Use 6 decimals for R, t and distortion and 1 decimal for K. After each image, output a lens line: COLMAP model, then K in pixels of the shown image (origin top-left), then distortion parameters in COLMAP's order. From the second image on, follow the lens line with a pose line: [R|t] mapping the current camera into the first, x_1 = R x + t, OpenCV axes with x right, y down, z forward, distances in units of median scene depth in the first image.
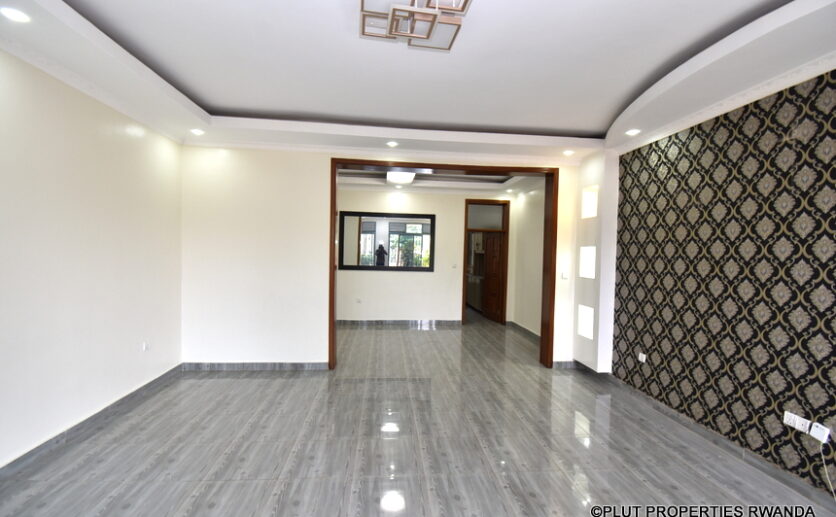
lens RADIAL K [[368.4, 0, 418.0], [0, 368.4, 258.5], [0, 0, 1]] dist [0.022756, -0.026762]
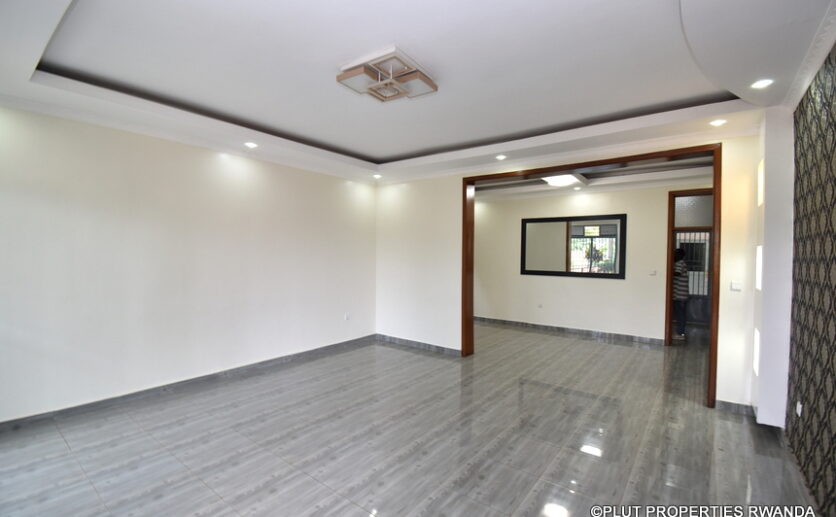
lens RADIAL K [[365.0, 0, 415.9], [0, 365.0, 261.7], [0, 0, 1]] dist [0.020274, -0.024876]
pose [[0.733482, -0.000592, -0.679708, 0.430110], [-0.007321, 0.999935, -0.008771, 0.008291], [0.679669, 0.011410, 0.733430, 0.035961]]
